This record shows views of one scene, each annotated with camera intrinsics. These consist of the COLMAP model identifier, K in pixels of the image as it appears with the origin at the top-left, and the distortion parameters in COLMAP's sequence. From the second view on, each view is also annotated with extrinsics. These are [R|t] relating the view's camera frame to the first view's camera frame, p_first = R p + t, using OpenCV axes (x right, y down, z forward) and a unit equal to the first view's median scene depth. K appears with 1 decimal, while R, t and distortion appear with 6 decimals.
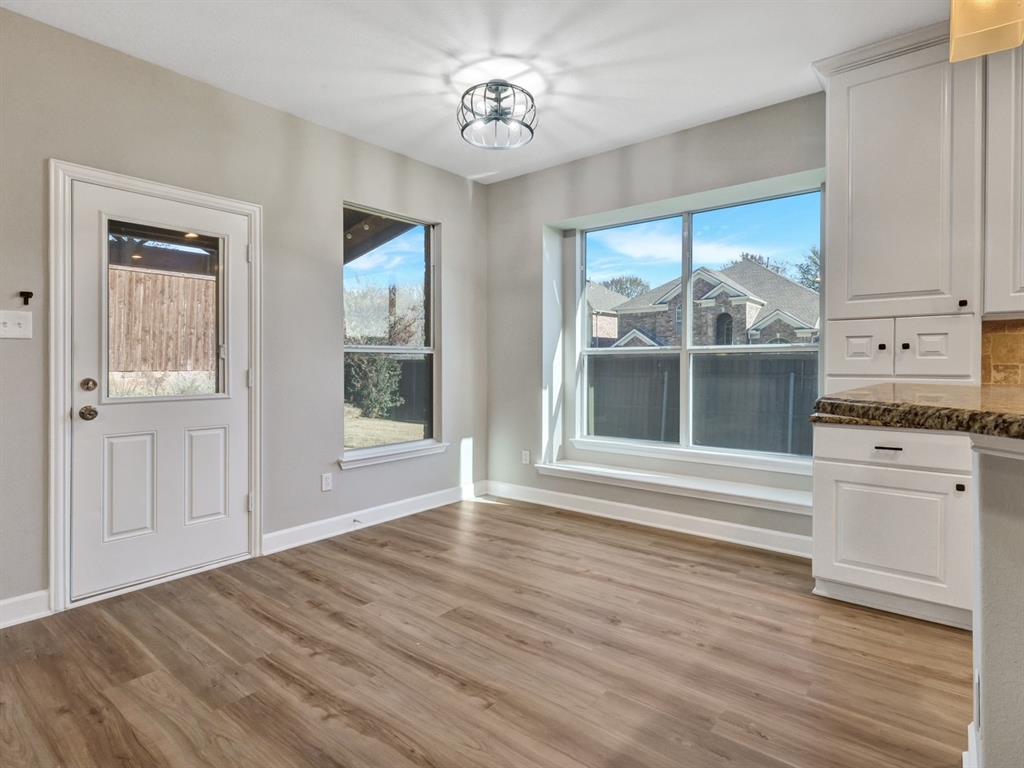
lens RADIAL K [[533.4, 0, 505.1], [0, 533.4, 380.4], [0, 0, 1]] dist [0.001416, 0.001572]
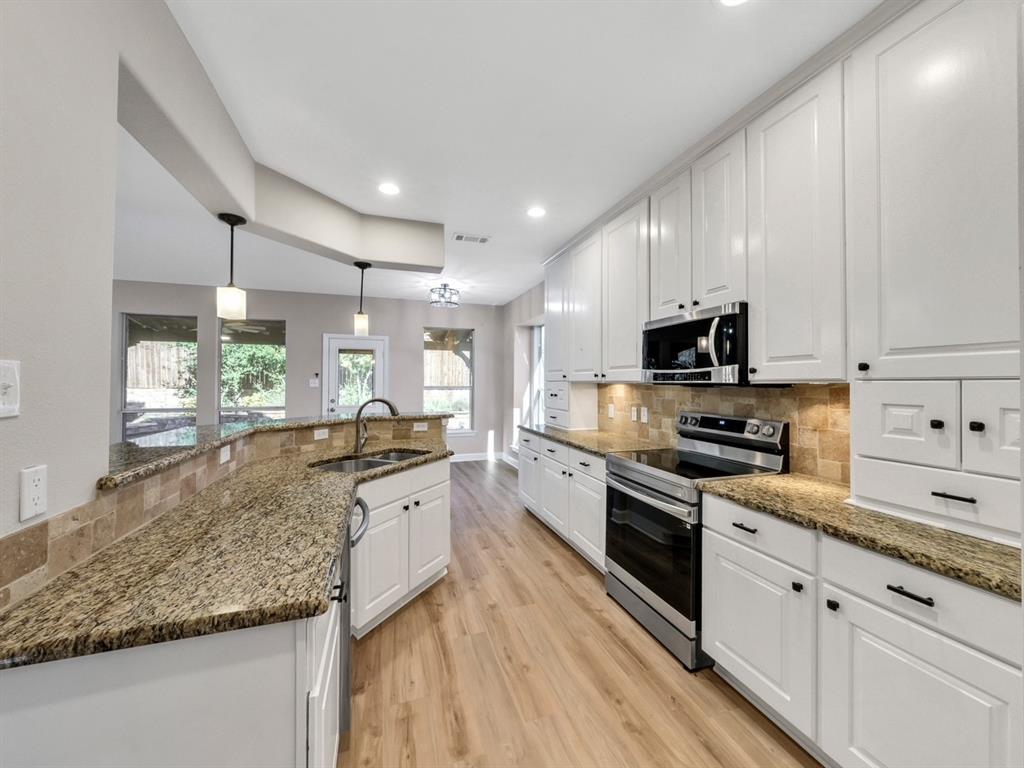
lens RADIAL K [[411.8, 0, 517.8], [0, 411.8, 379.5], [0, 0, 1]] dist [0.001821, -0.000196]
pose [[0.832090, 0.003371, -0.554631, 0.960239], [-0.021003, 0.999456, -0.025436, -0.050765], [0.554243, 0.032815, 0.831708, -0.287606]]
